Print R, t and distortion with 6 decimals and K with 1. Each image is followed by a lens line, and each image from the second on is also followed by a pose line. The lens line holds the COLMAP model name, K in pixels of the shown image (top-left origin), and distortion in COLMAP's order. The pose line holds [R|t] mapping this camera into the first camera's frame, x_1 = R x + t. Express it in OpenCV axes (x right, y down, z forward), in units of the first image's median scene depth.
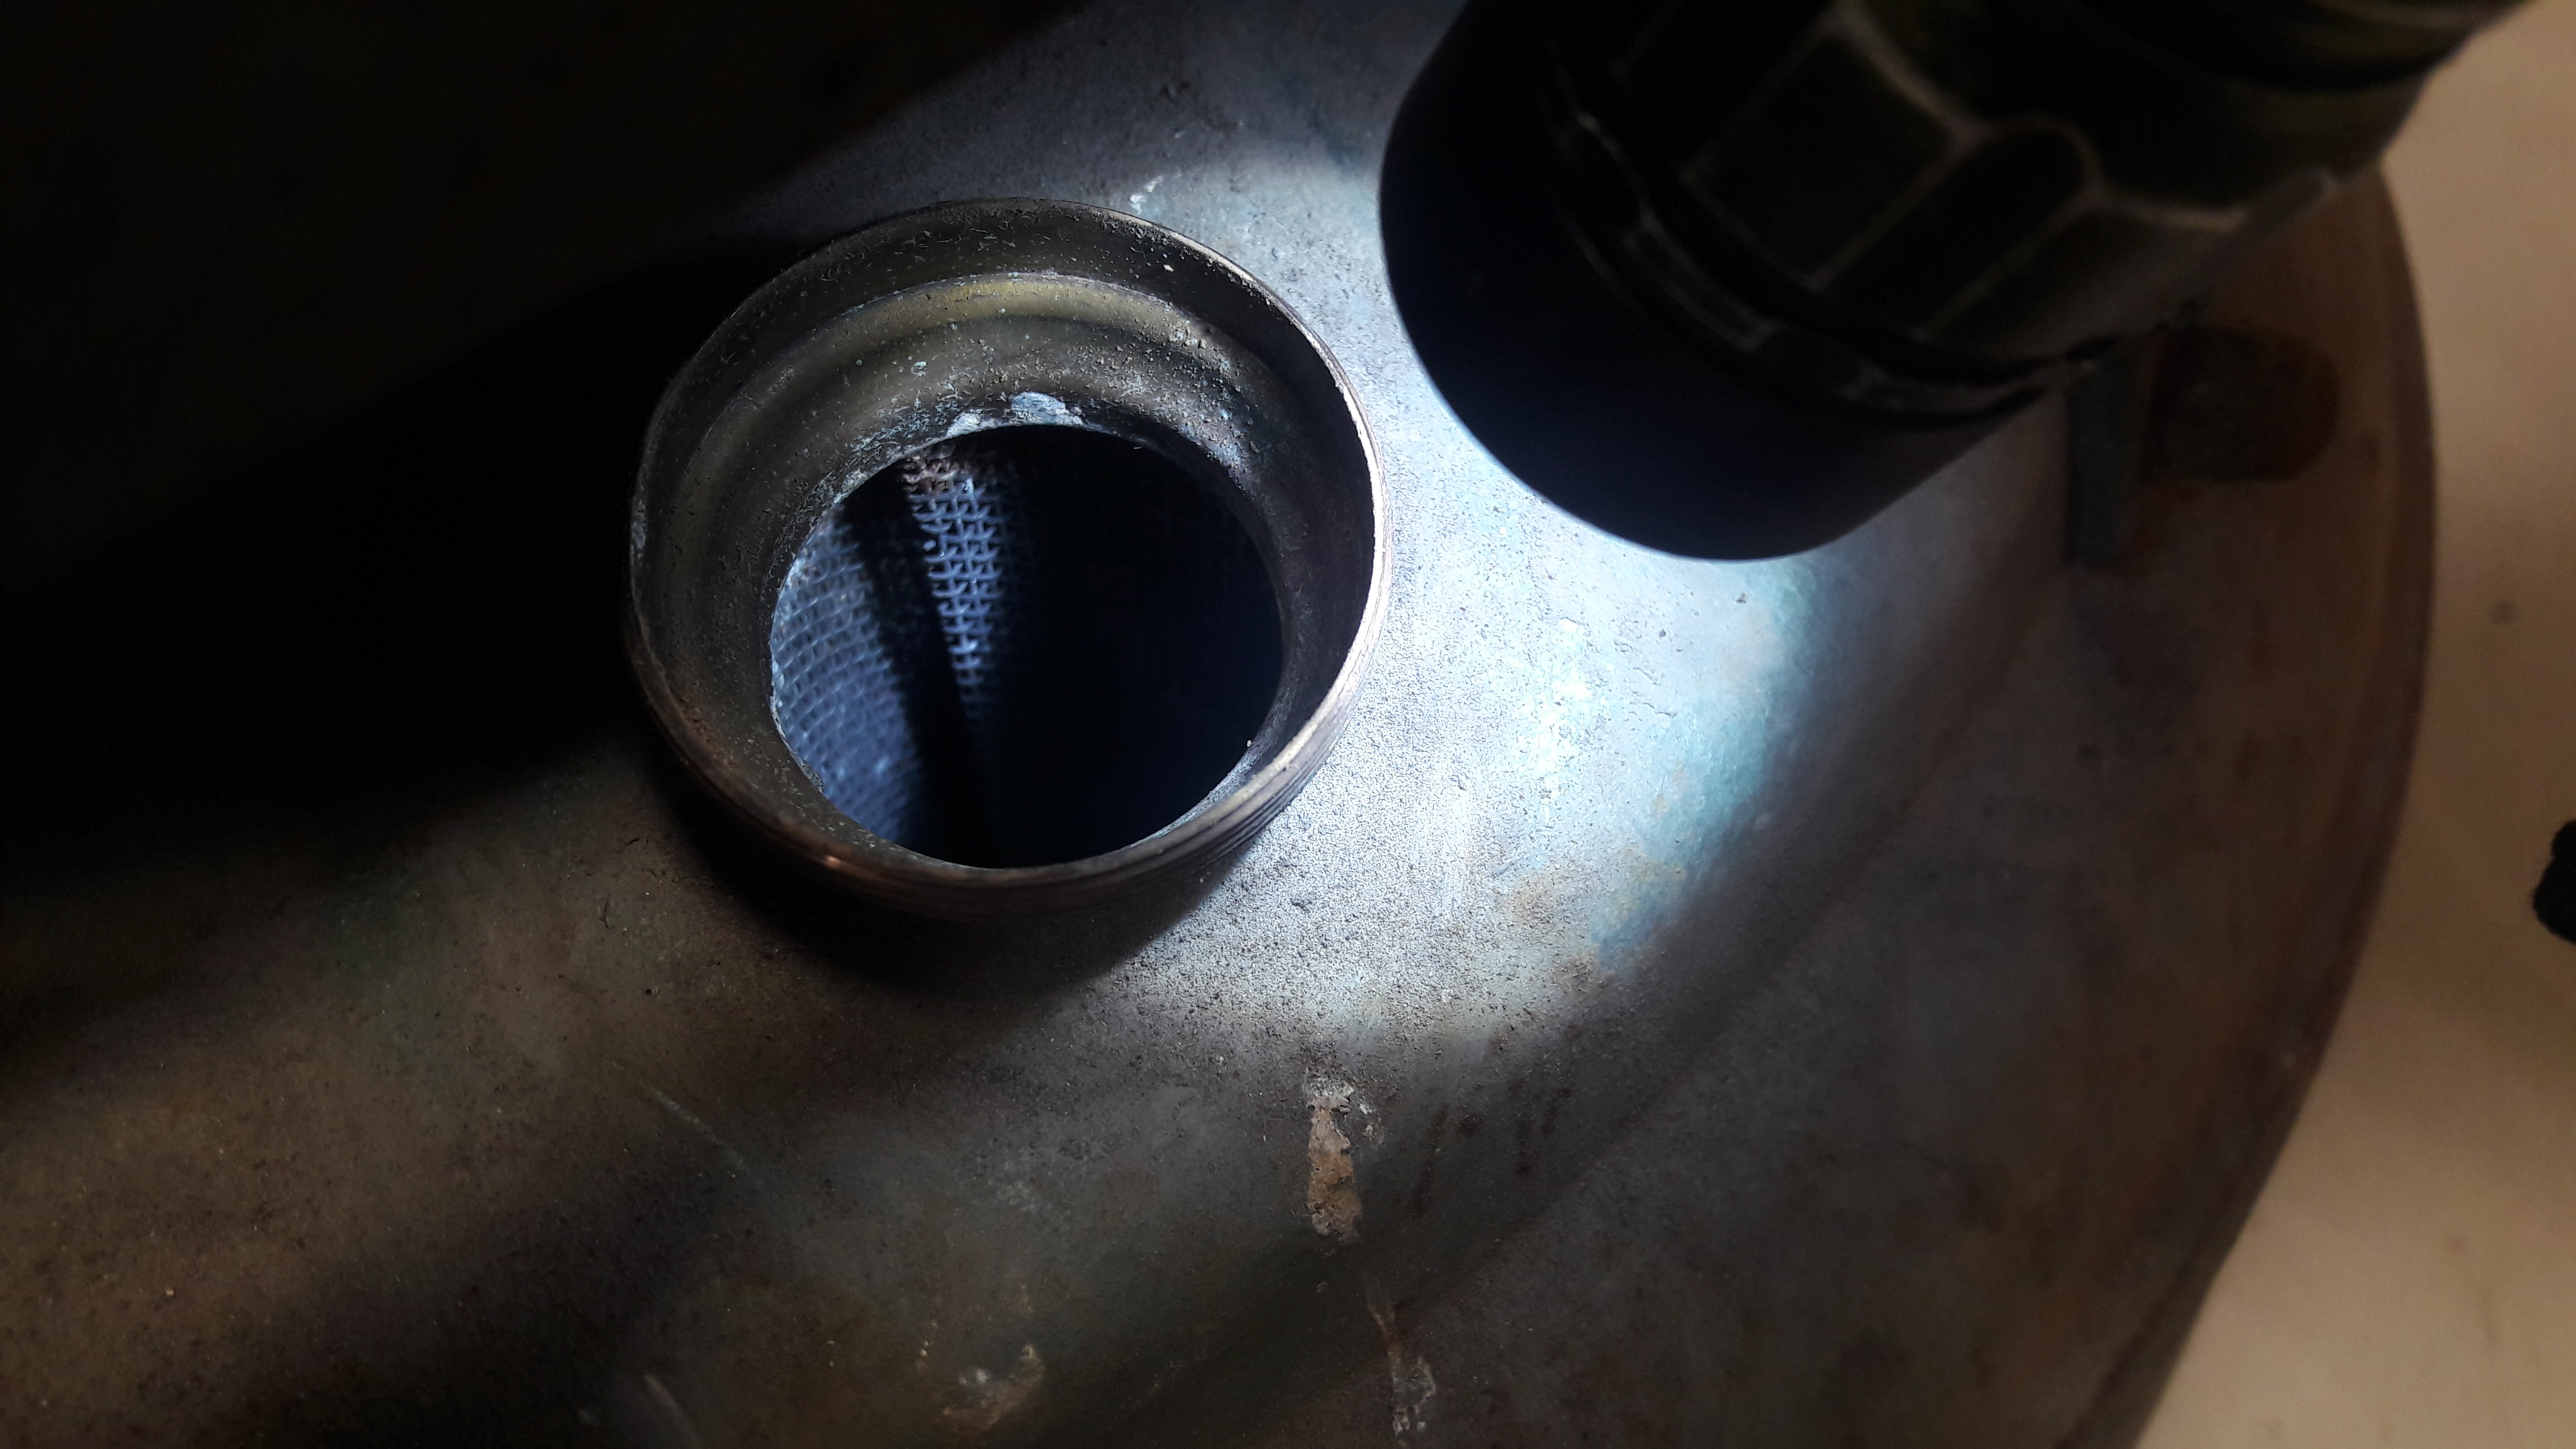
lens RADIAL K [[2113.2, 0, 1288.0], [0, 2113.2, 724.5], [0, 0, 1]] dist [0.216045, -0.746465]
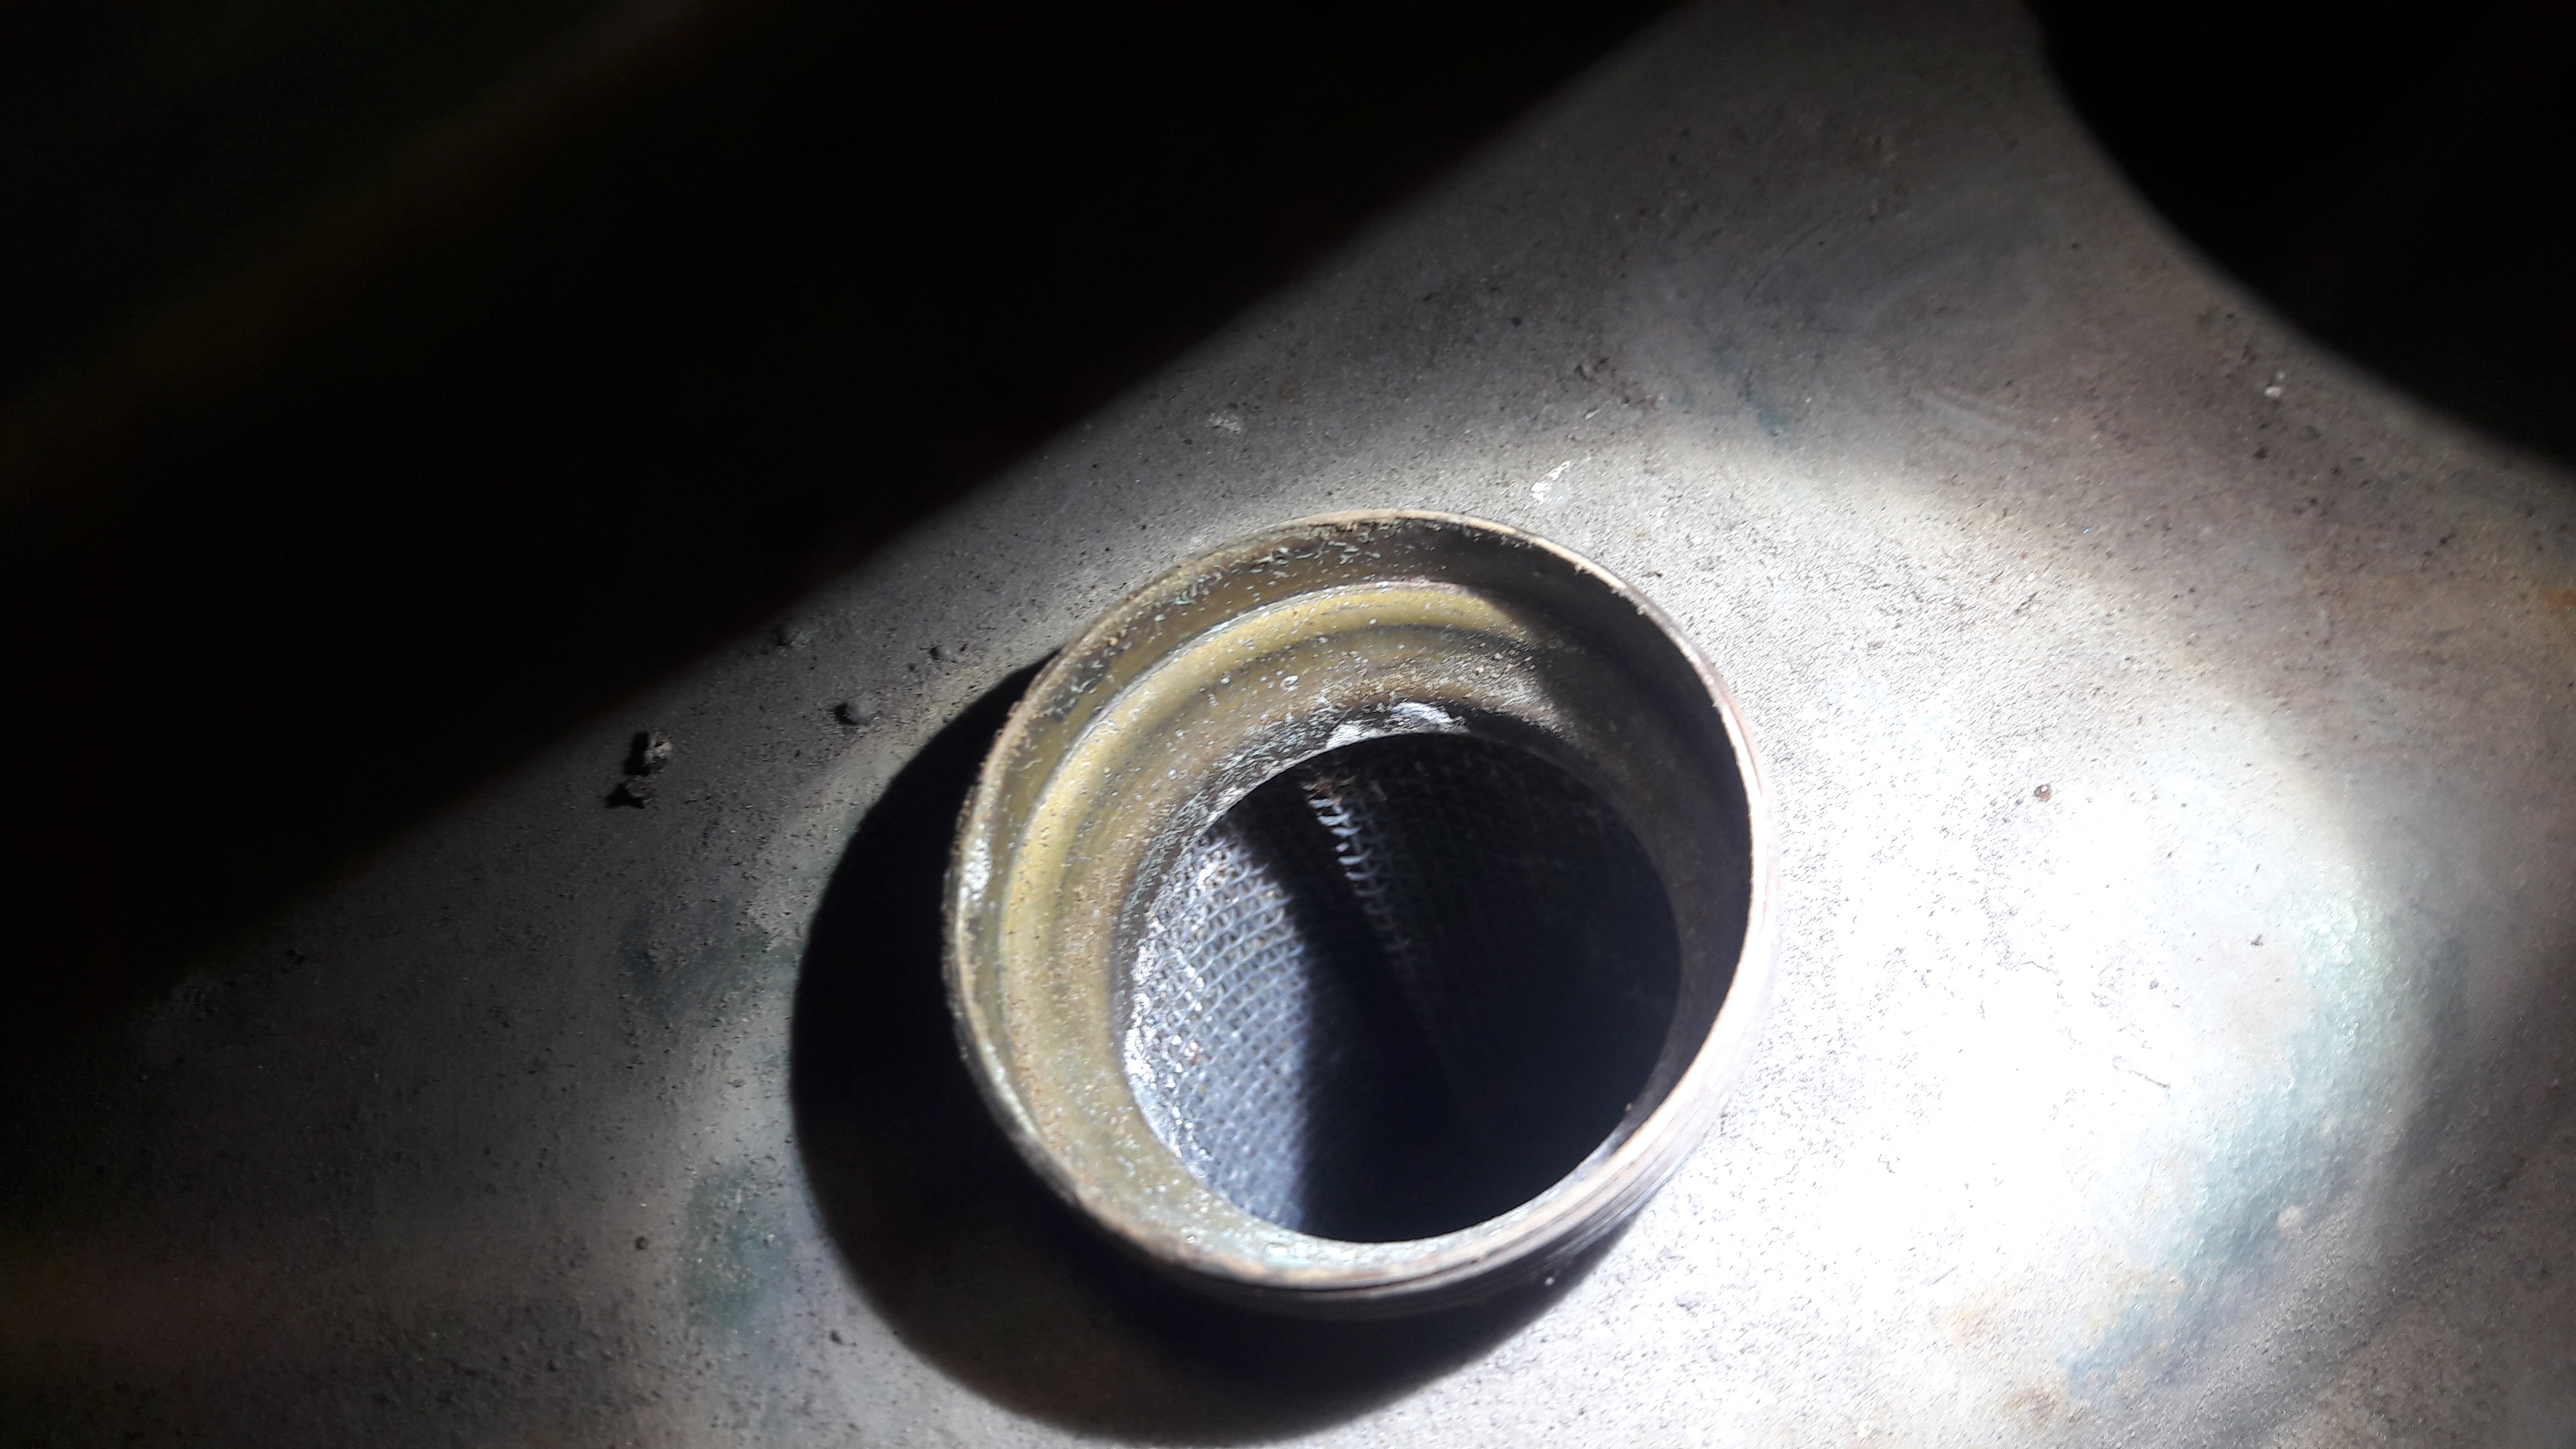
lens RADIAL K [[2113.2, 0, 1288.0], [0, 2113.2, 724.5], [0, 0, 1]] dist [0.216045, -0.746465]
pose [[0.954327, -0.009522, -0.298612, 0.105969], [-0.016462, 0.996298, -0.084379, -0.068161], [0.298310, 0.085440, 0.950637, 0.105350]]
